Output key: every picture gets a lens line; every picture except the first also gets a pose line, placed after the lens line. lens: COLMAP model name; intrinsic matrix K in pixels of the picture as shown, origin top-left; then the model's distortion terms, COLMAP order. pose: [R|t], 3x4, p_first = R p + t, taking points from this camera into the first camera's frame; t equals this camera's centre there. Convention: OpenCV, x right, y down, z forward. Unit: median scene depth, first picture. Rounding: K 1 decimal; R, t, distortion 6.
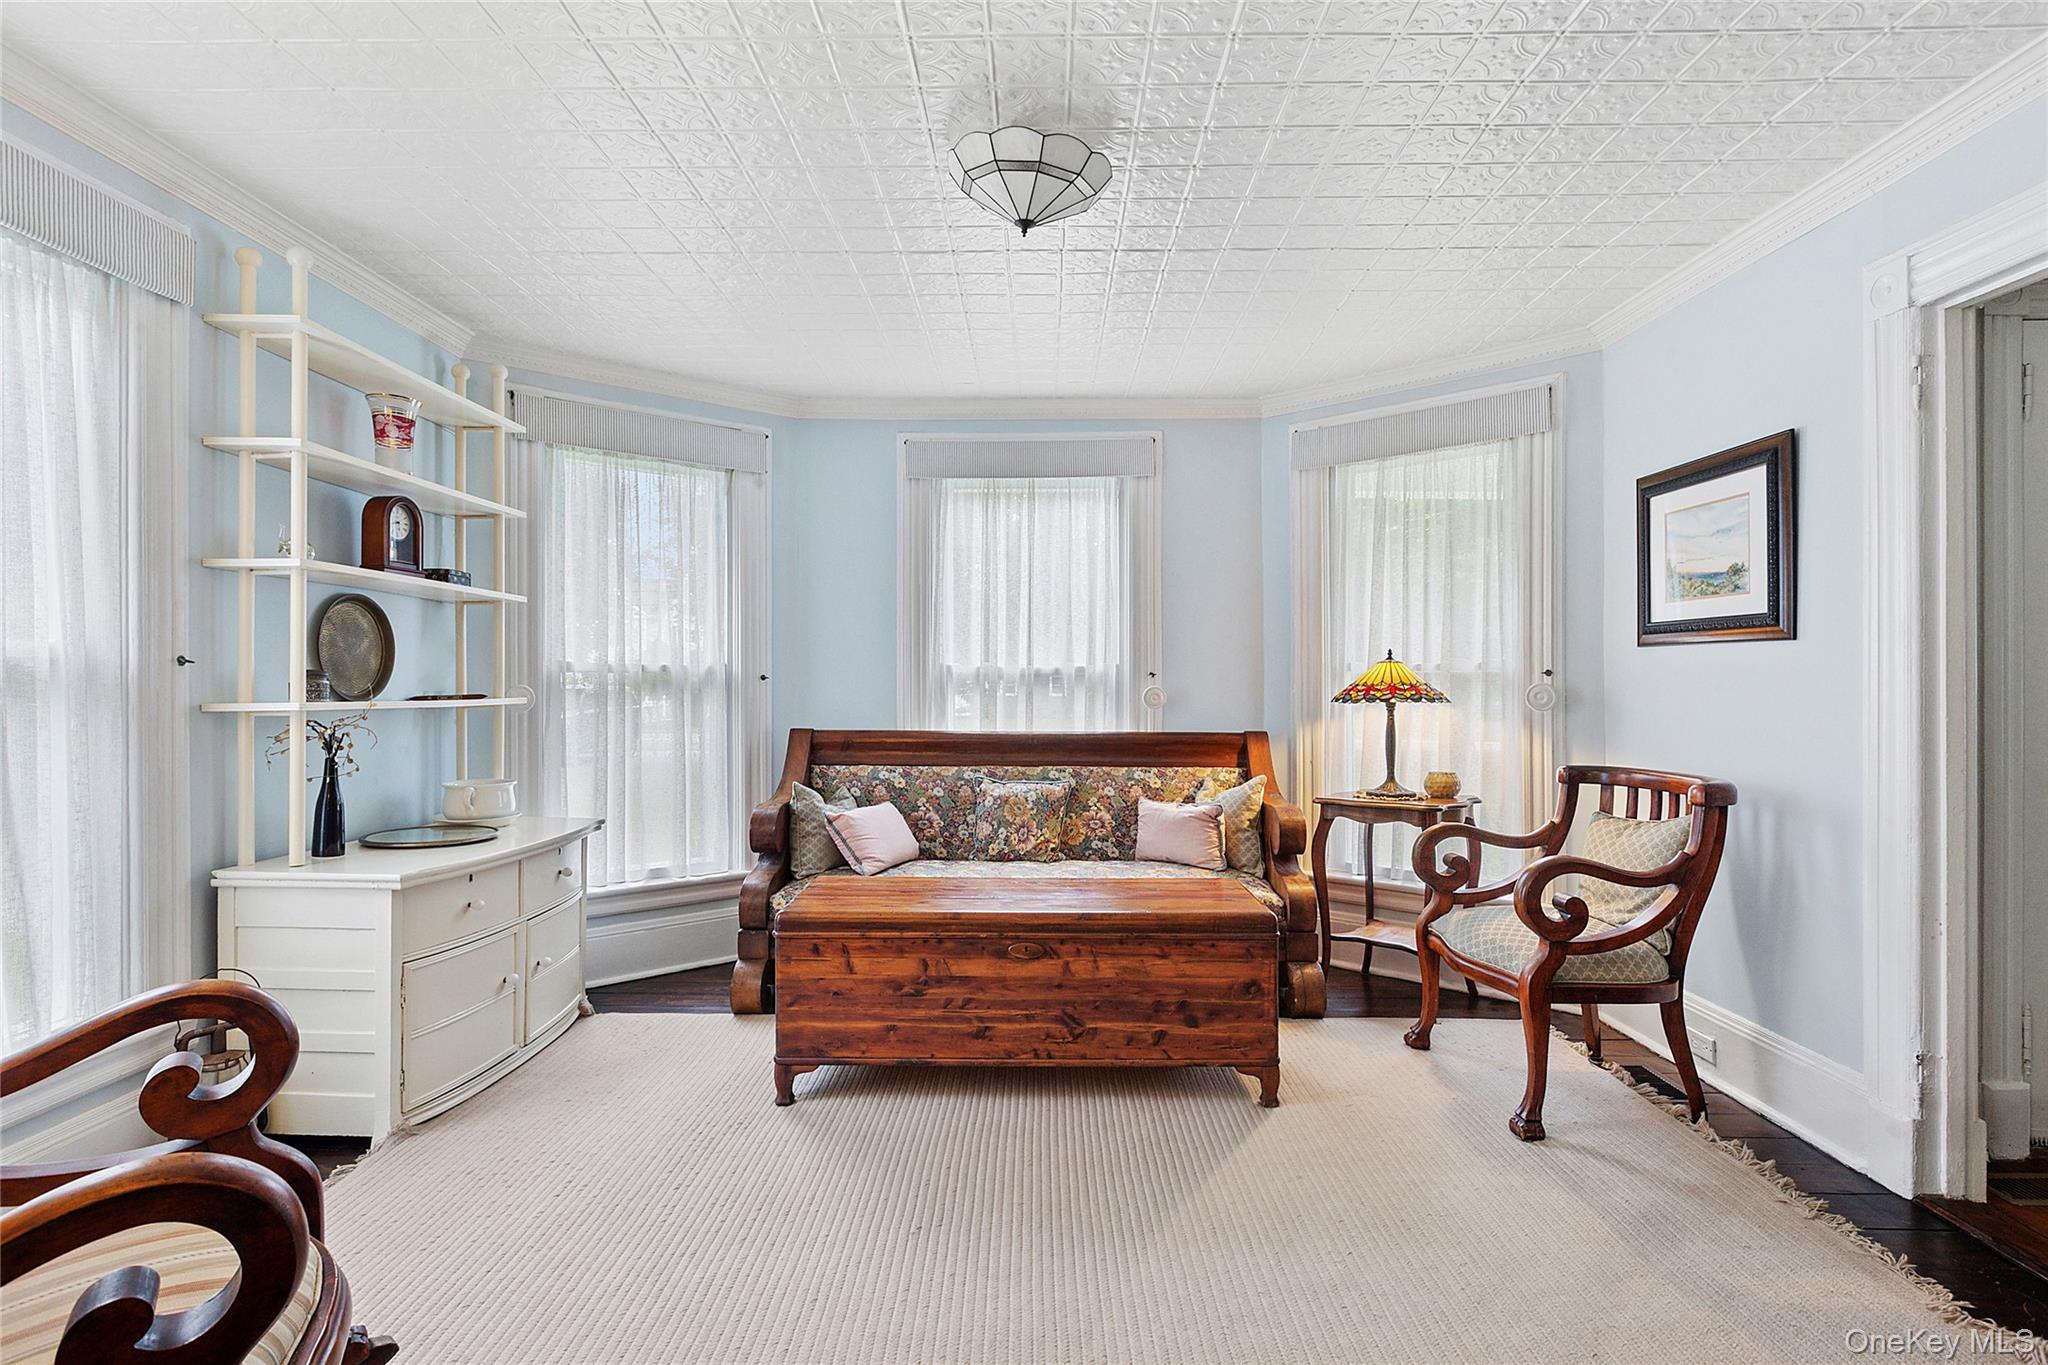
lens RADIAL K [[968.9, 0, 1020.9], [0, 968.9, 688.6], [0, 0, 1]] dist [0.001676, 0.000084]
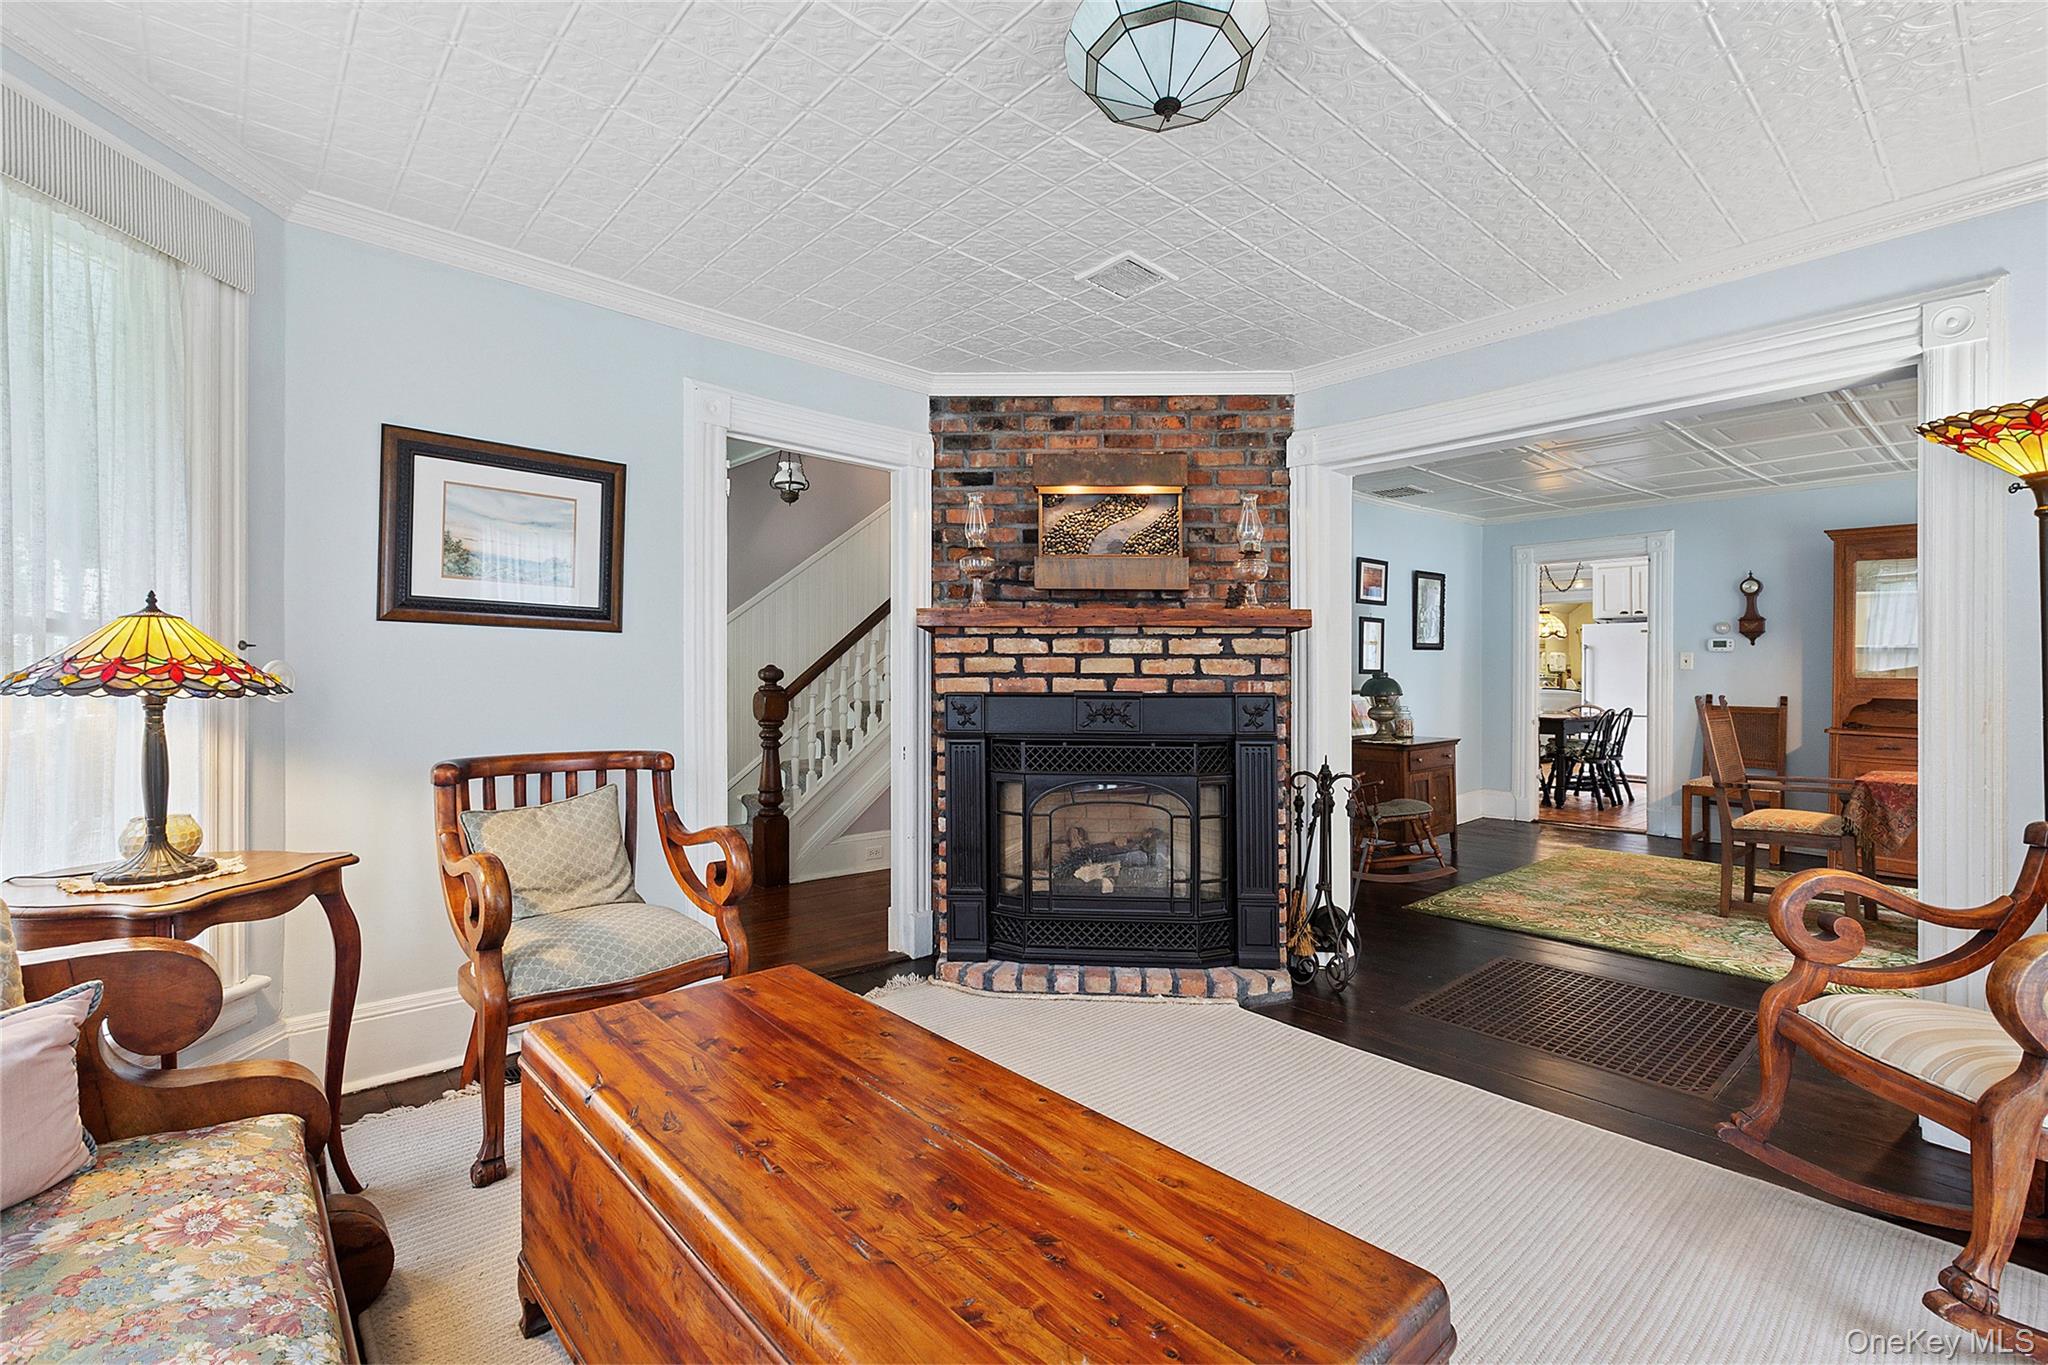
lens RADIAL K [[939.2, 0, 979.0], [0, 939.2, 676.6], [0, 0, 1]] dist [-0.003015, 0.000469]
pose [[-0.659540, -0.001236, 0.751669, -0.342401], [-0.000433, 0.999999, 0.001264, 0.003894], [-0.751670, 0.000509, -0.659540, 1.200142]]
